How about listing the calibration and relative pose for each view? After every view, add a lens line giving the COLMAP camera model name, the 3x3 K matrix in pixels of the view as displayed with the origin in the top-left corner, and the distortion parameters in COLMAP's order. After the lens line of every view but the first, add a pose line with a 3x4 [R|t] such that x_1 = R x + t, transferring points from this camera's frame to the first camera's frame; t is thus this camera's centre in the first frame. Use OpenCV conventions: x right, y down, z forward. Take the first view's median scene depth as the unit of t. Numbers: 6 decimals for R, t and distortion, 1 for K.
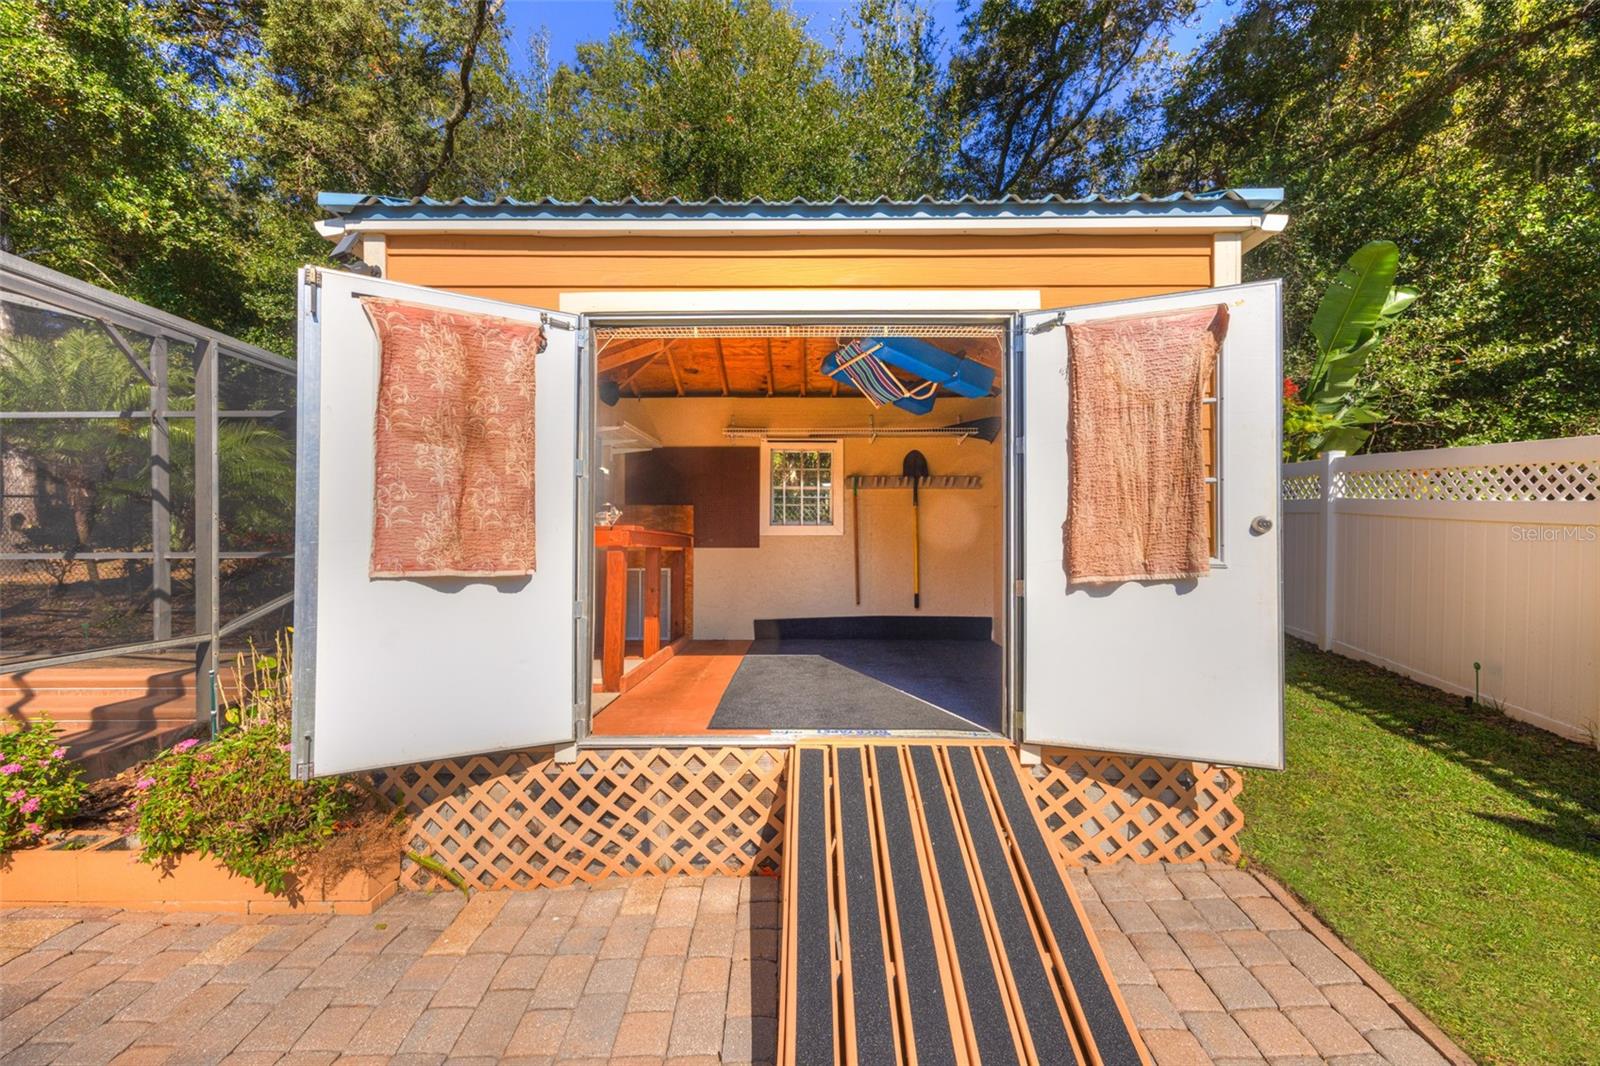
lens RADIAL K [[676.5, 0, 796.6], [0, 676.5, 544.4], [0, 0, 1]] dist [0.005170, -0.000688]
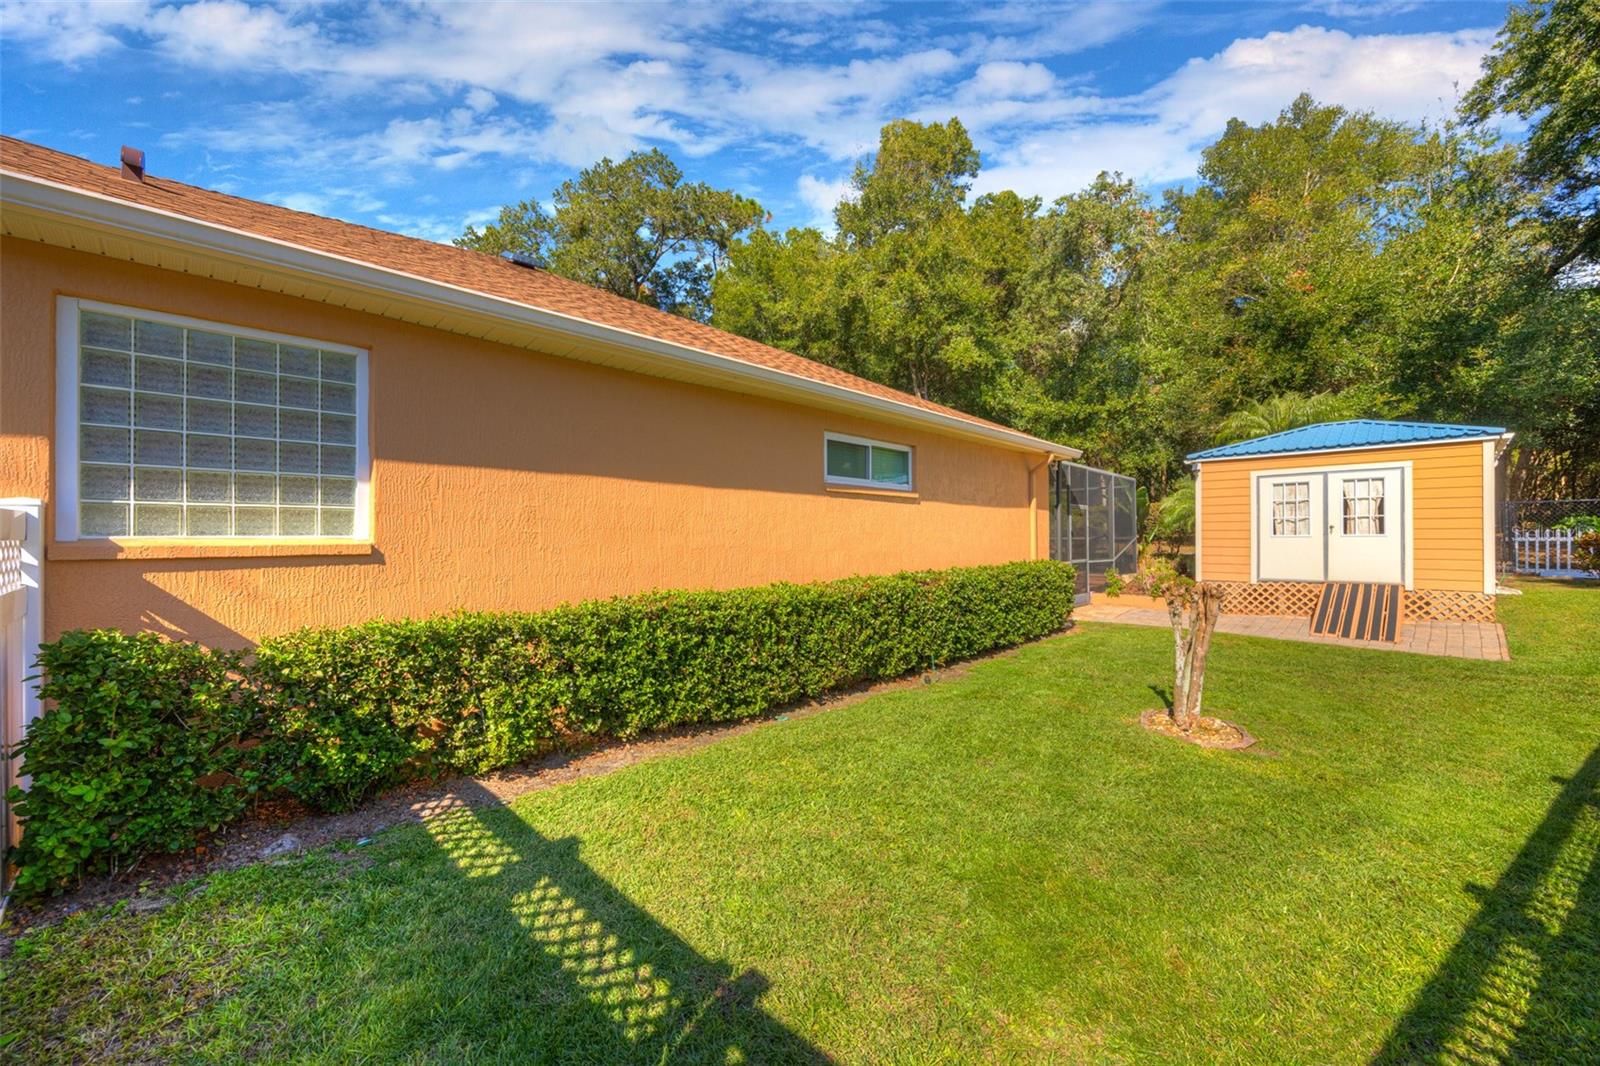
lens RADIAL K [[633.4, 0, 793.1], [0, 633.4, 536.0], [0, 0, 1]] dist [0.003657, 0.000031]
pose [[0.721365, -0.005590, -0.692532, 0.321355], [0.003732, 0.999984, -0.004185, 0.027704], [0.692545, 0.000434, 0.721375, -3.773259]]
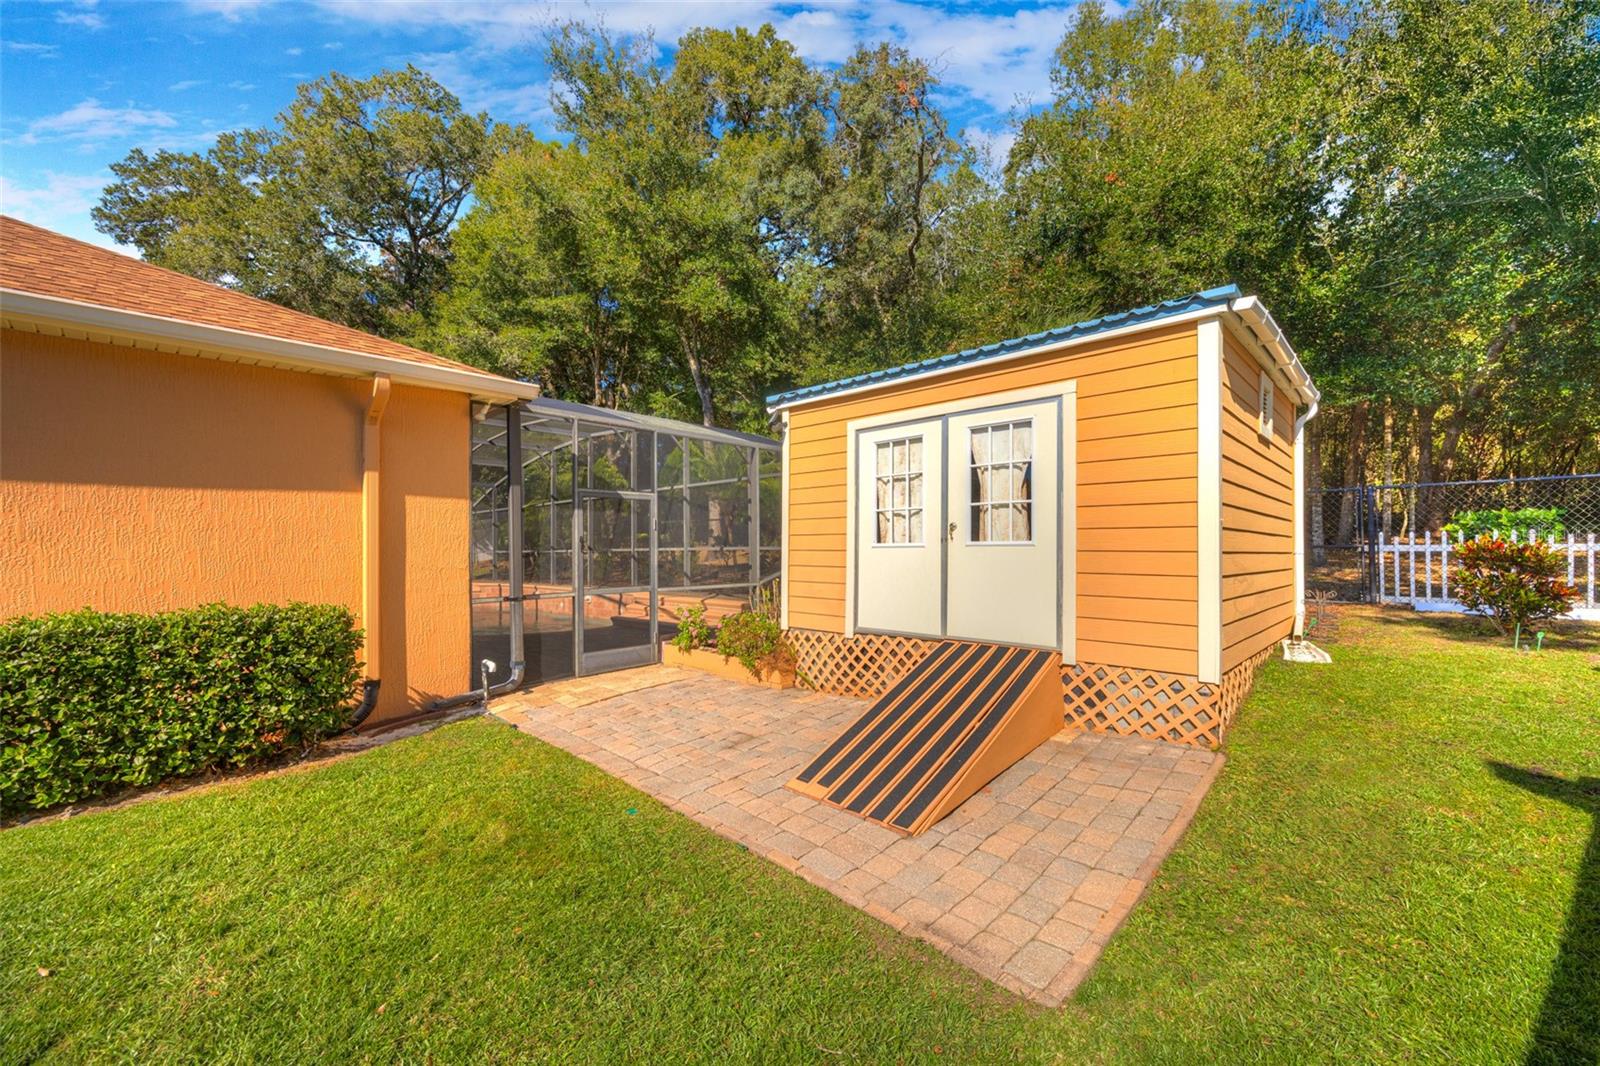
lens RADIAL K [[633.4, 0, 801.1], [0, 633.4, 541.2], [0, 0, 1]] dist [0.003657, 0.000031]
pose [[0.738738, -0.011804, -0.673889, 0.906154], [0.007834, 0.999929, -0.008927, 0.026838], [0.673947, 0.001315, 0.738779, -0.598791]]
